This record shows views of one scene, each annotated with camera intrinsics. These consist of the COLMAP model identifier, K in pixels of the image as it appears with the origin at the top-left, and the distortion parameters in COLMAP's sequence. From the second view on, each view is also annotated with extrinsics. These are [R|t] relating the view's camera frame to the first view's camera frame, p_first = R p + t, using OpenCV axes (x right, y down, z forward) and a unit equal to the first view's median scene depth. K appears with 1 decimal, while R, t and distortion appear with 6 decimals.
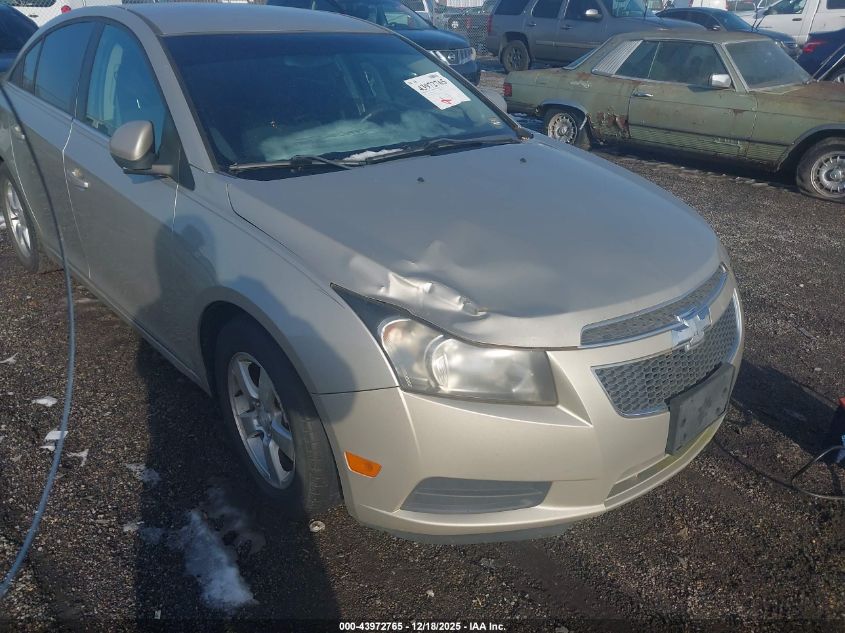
lens RADIAL K [[652.7, 0, 422.5], [0, 652.7, 316.5], [0, 0, 1]] dist [0.047986, -0.057399]
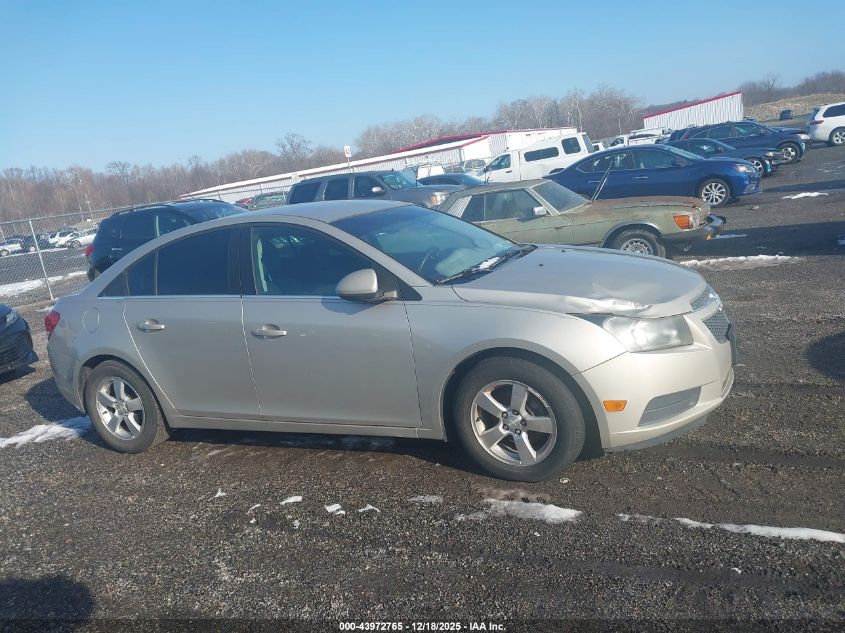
lens RADIAL K [[652.7, 0, 422.5], [0, 652.7, 316.5], [0, 0, 1]] dist [0.047986, -0.057399]
pose [[0.910466, -0.221300, 0.349398, -0.382886], [0.302643, 0.932279, -0.198149, 0.066817], [-0.281886, 0.286151, 0.915783, -0.182252]]
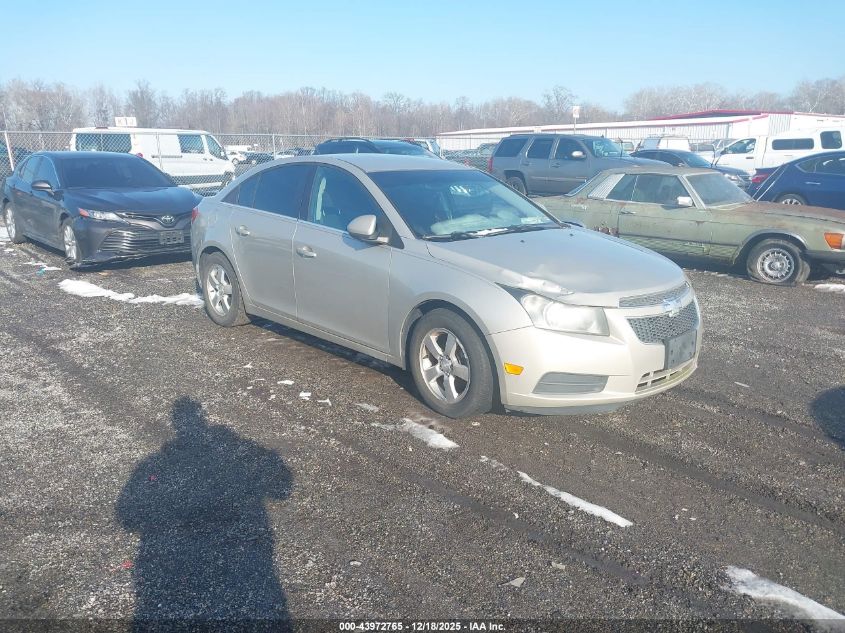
lens RADIAL K [[650.3, 0, 422.5], [0, 650.3, 316.5], [0, 0, 1]] dist [0.102348, -0.178070]
pose [[0.999804, -0.011658, 0.016031, -0.137143], [0.014482, 0.981824, -0.189242, 0.150583], [-0.013533, 0.189437, 0.981800, -0.340762]]
